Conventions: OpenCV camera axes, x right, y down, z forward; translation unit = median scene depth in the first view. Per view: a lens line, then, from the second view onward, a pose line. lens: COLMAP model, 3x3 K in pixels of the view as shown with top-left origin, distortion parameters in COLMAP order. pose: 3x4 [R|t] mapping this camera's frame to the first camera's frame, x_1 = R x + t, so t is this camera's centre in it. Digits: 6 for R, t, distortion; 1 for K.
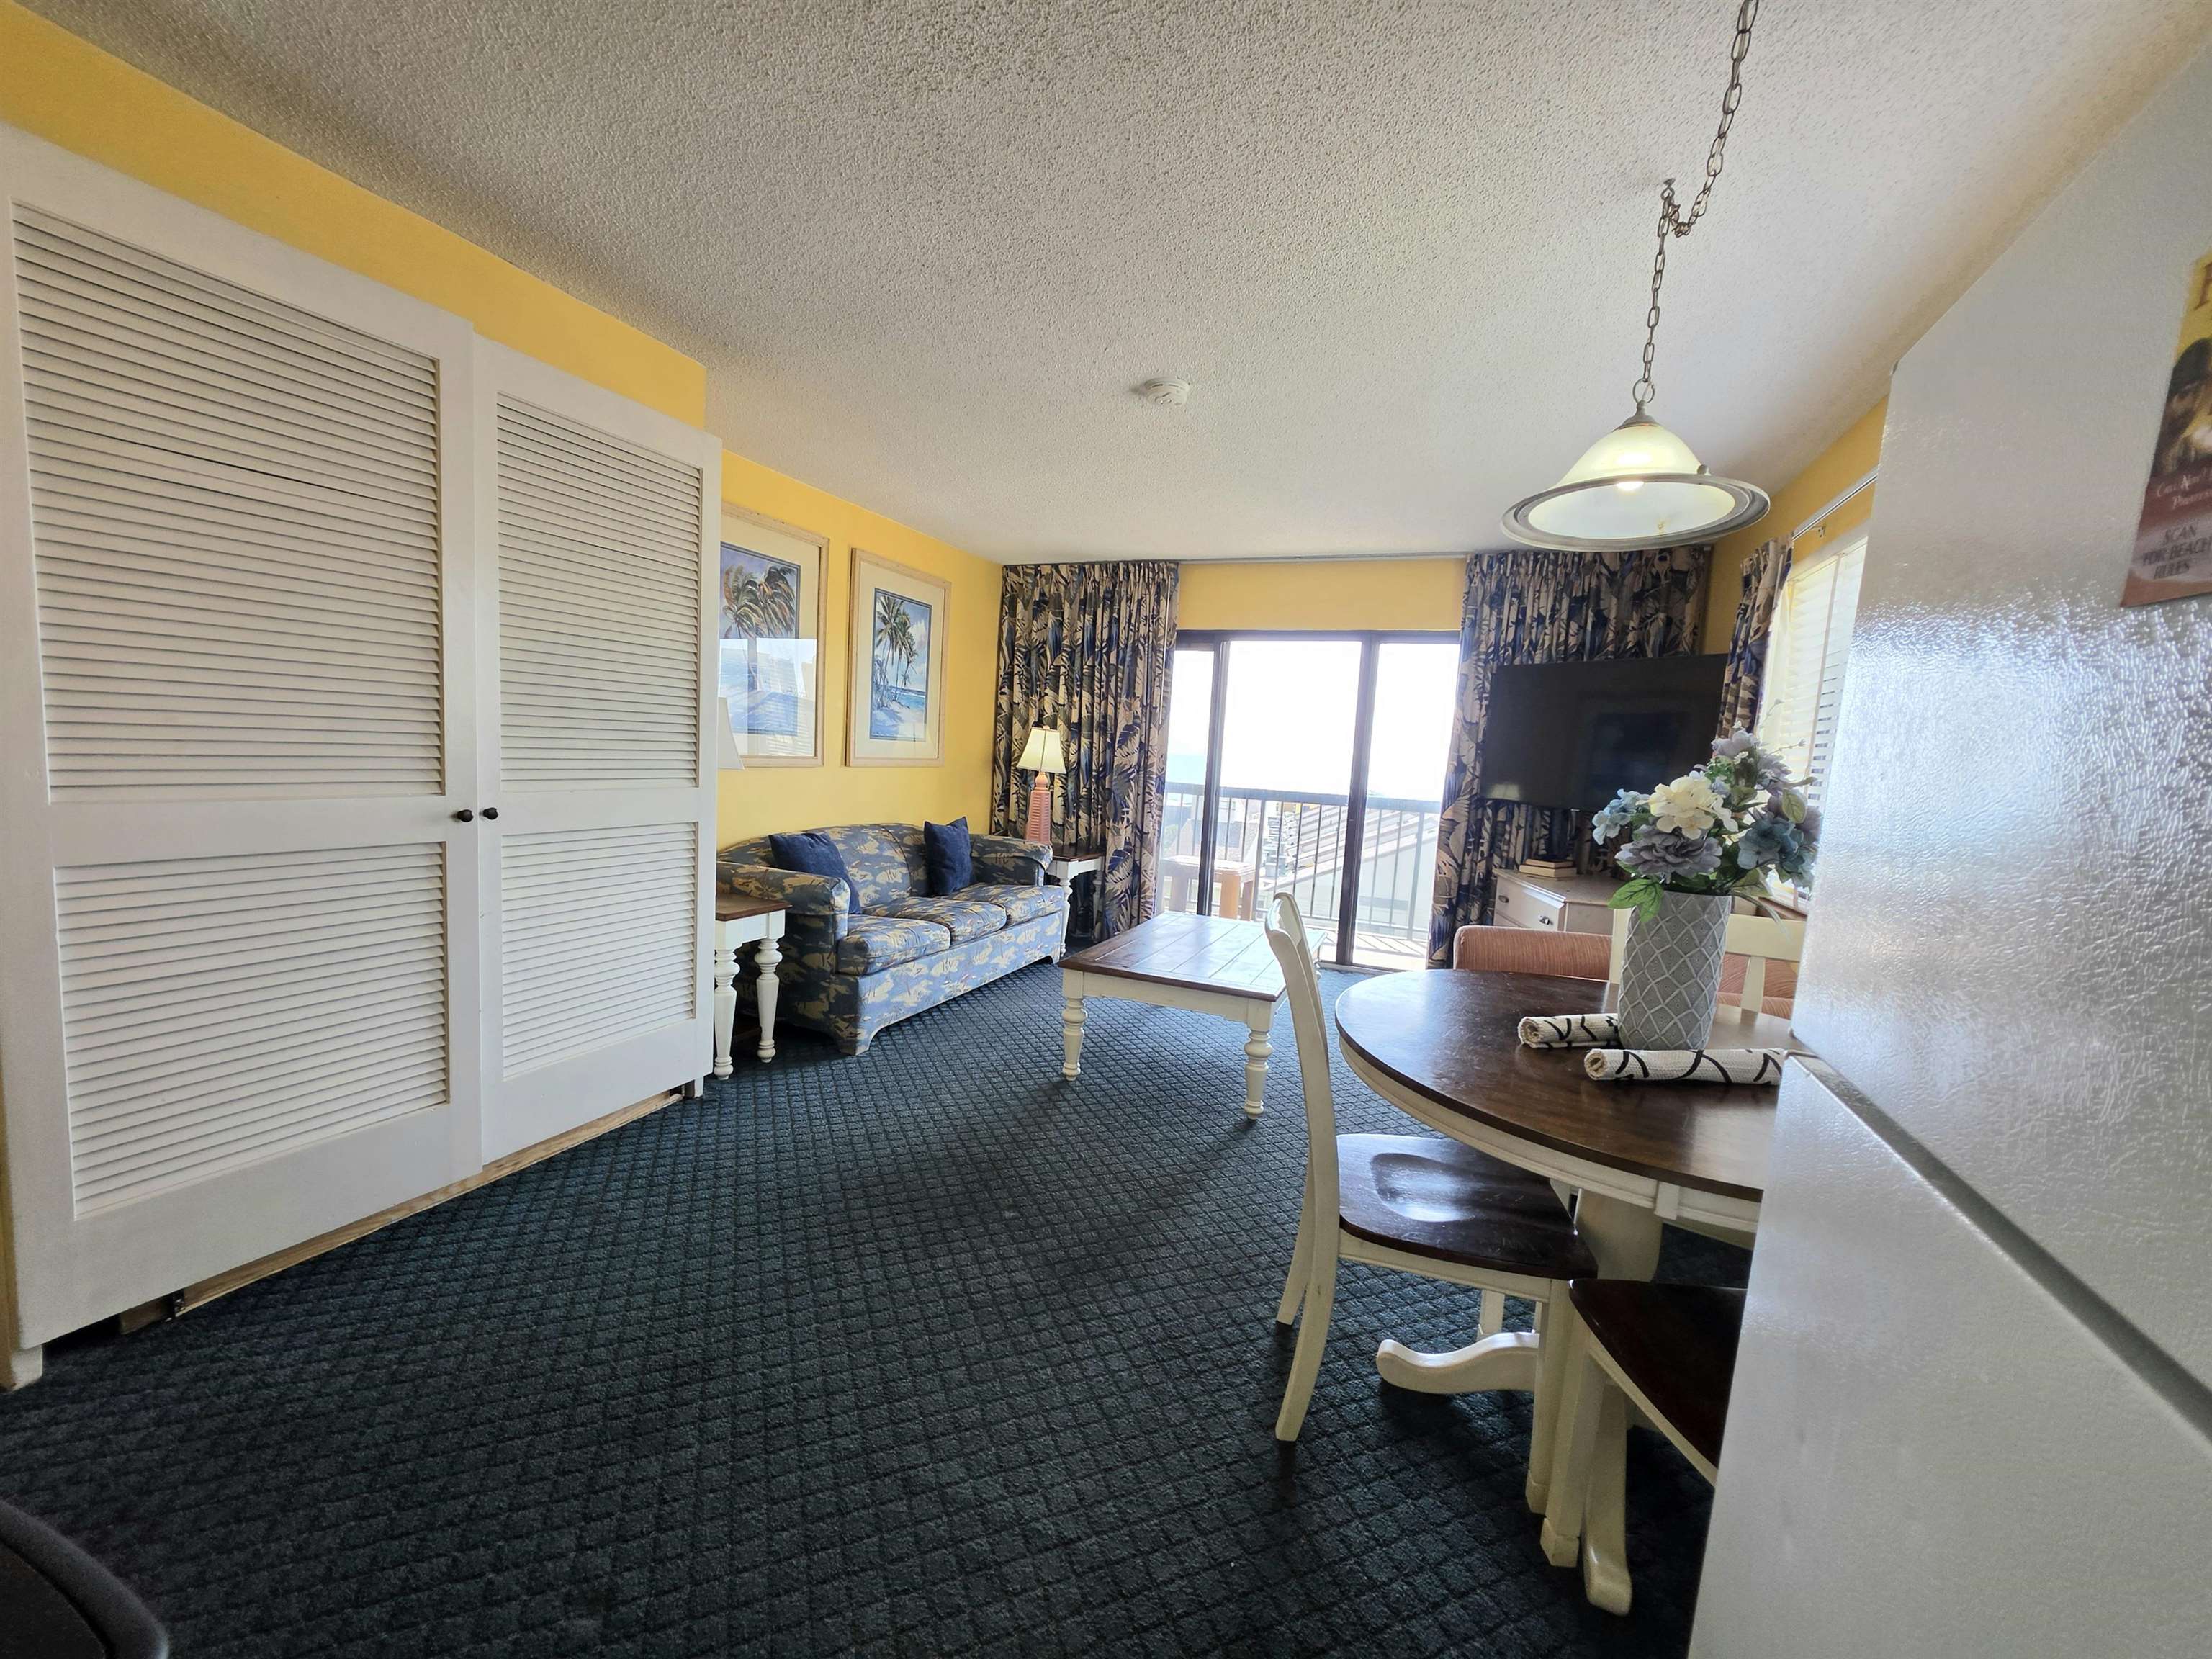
lens RADIAL K [[881.2, 0, 1113.4], [0, 881.2, 829.0], [0, 0, 1]] dist [-0.001164, 0.000000]
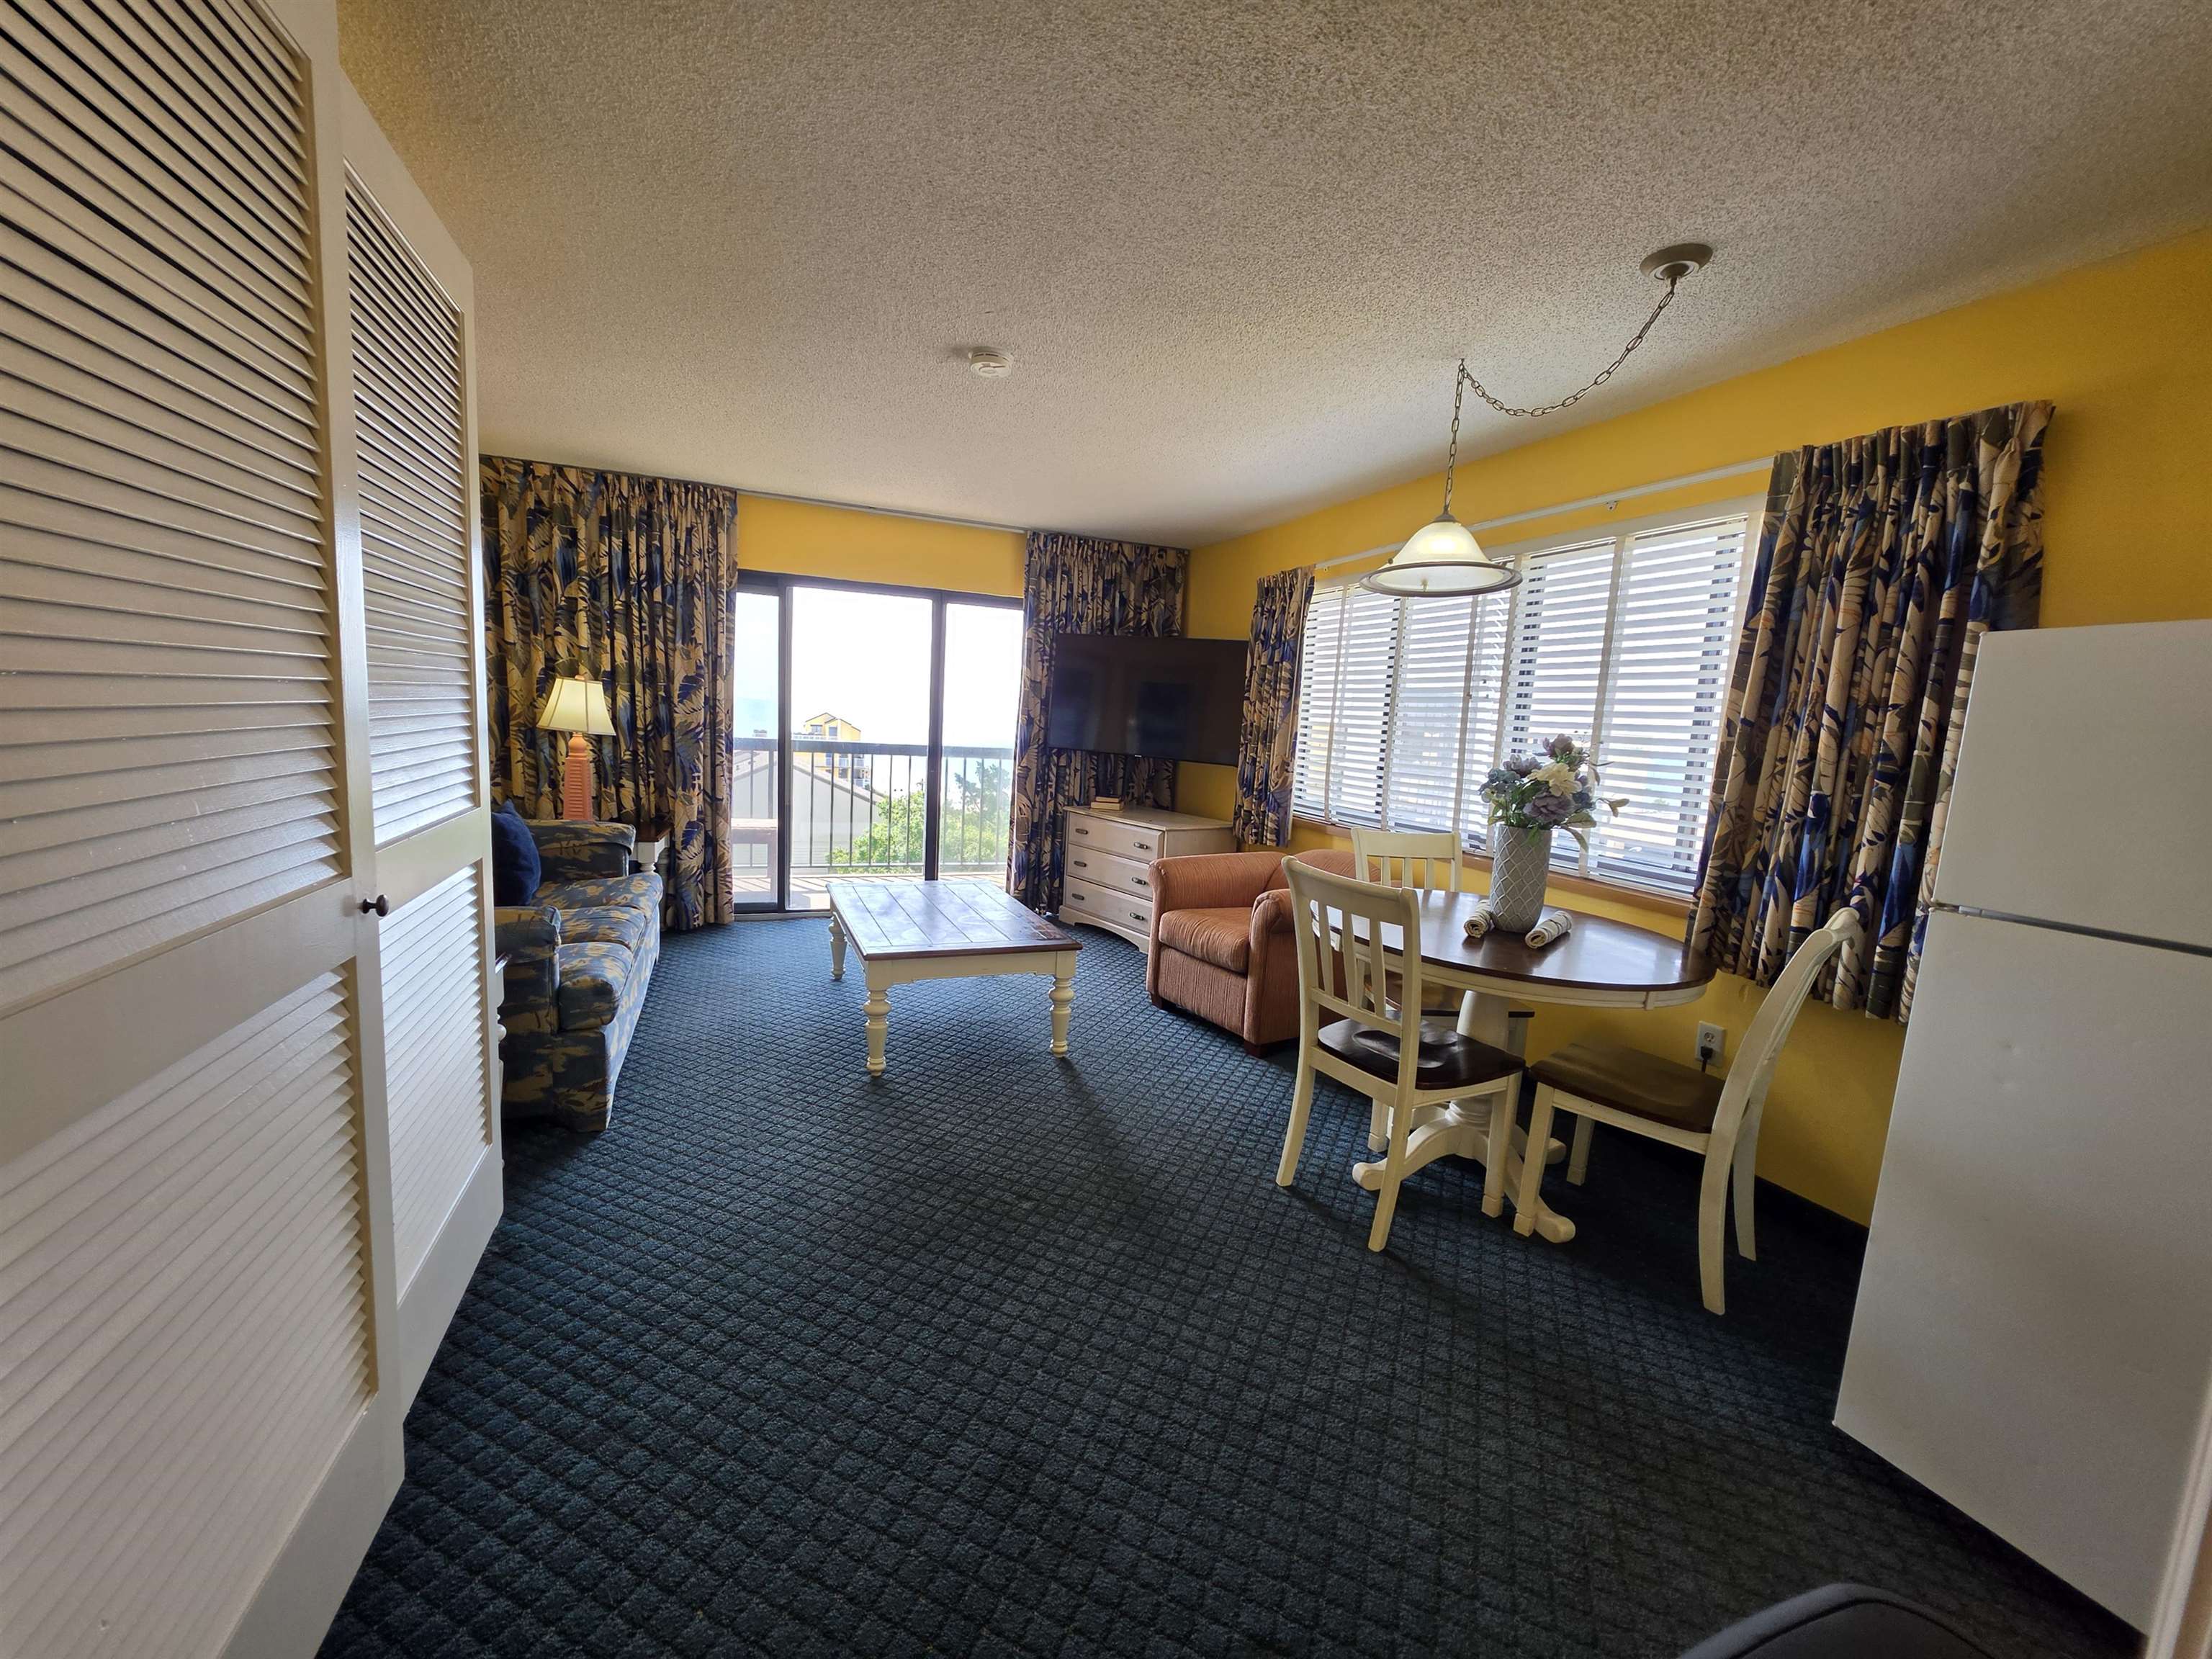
lens RADIAL K [[881.2, 0, 1092.5], [0, 881.2, 820.4], [0, 0, 1]] dist [-0.001164, 0.000000]
pose [[0.720703, -0.099555, 0.686059, -0.305534], [0.048901, 0.994470, 0.092940, -0.038483], [-0.691517, -0.033433, 0.721586, 0.101826]]
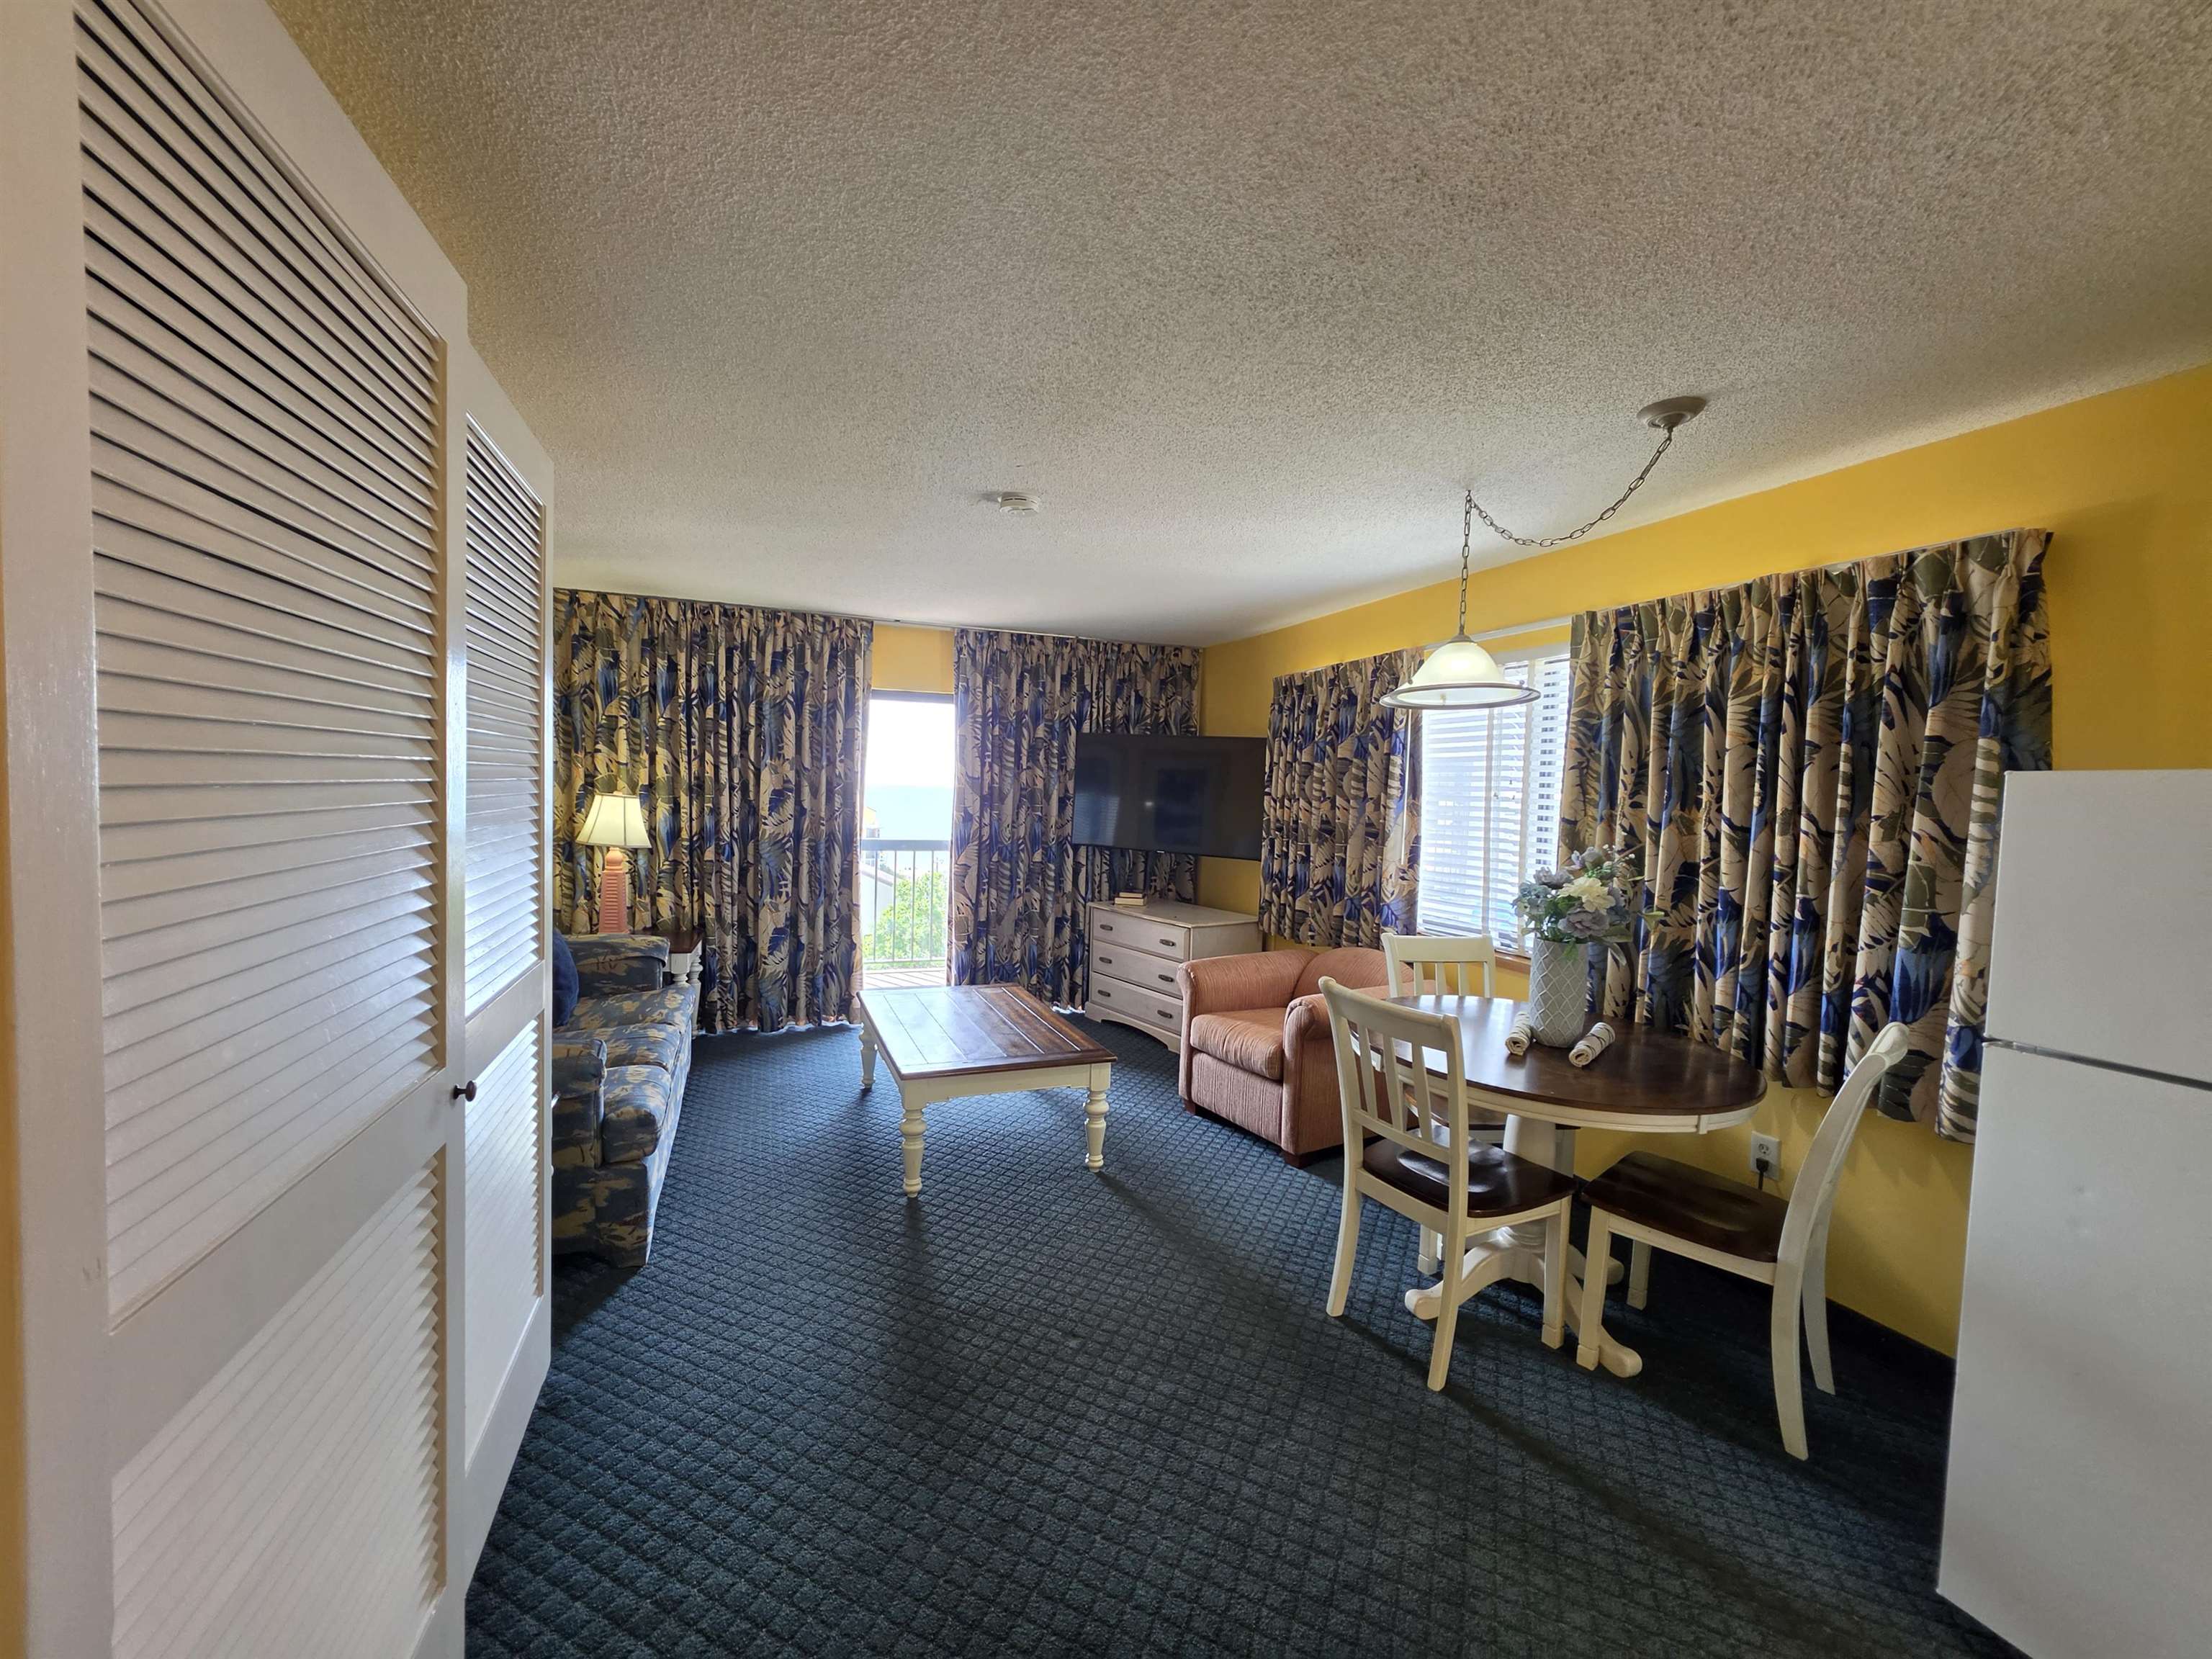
lens RADIAL K [[881.2, 0, 1087.3], [0, 881.2, 818.8], [0, 0, 1]] dist [-0.001164, 0.000000]
pose [[0.733104, -0.058789, 0.677571, -0.318025], [0.073413, 0.997276, 0.007098, -0.065918], [-0.676142, 0.044538, 0.735423, 0.102566]]
